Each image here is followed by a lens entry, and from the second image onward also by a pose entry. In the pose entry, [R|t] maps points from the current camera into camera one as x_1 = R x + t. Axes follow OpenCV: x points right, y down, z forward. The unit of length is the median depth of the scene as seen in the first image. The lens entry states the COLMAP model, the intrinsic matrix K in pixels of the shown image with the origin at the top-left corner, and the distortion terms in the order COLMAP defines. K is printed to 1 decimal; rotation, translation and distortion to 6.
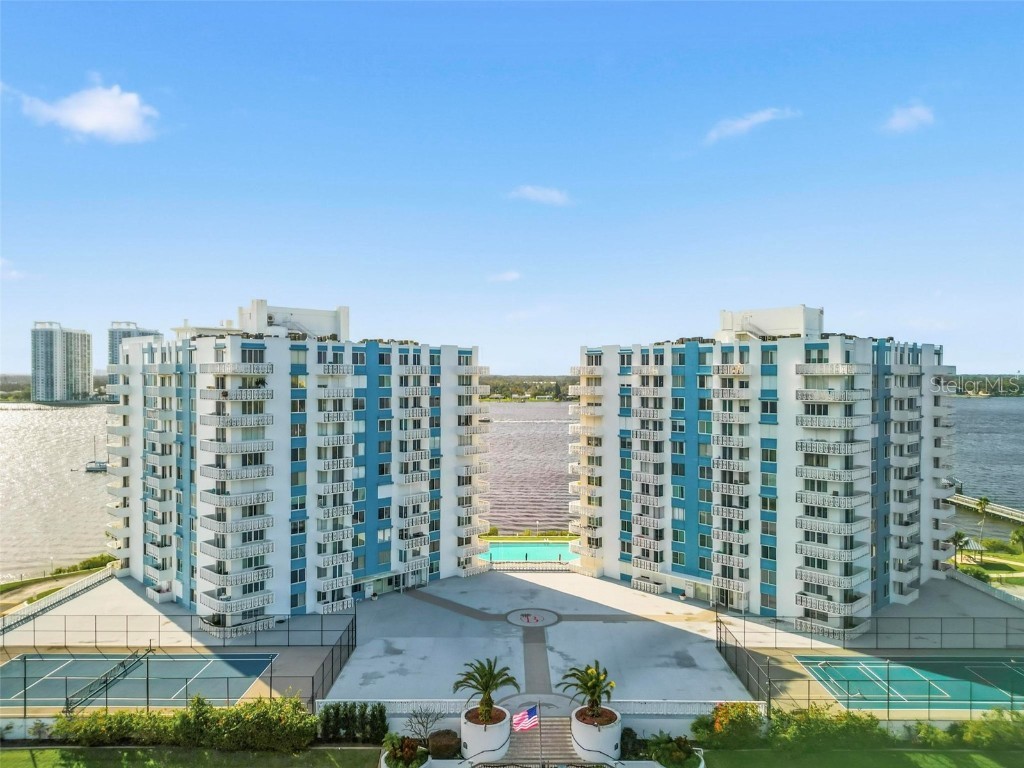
lens RADIAL K [[729.5, 0, 512.0], [0, 729.5, 384.0], [0, 0, 1]] dist [0.021740, -0.007907]
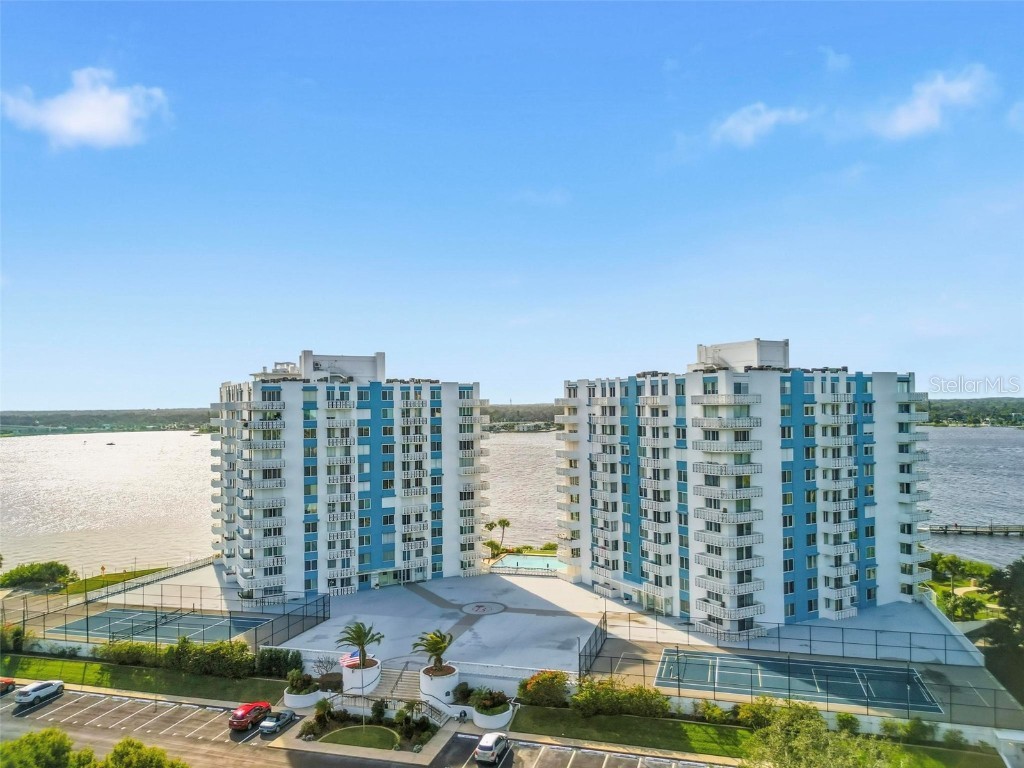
lens RADIAL K [[722.6, 0, 512.0], [0, 722.6, 384.0], [0, 0, 1]] dist [0.055399, -0.052892]
pose [[0.964794, -0.020514, -0.262206, 0.381805], [0.010526, 0.999166, -0.039440, -0.003064], [0.262797, 0.035292, 0.964206, -0.151858]]
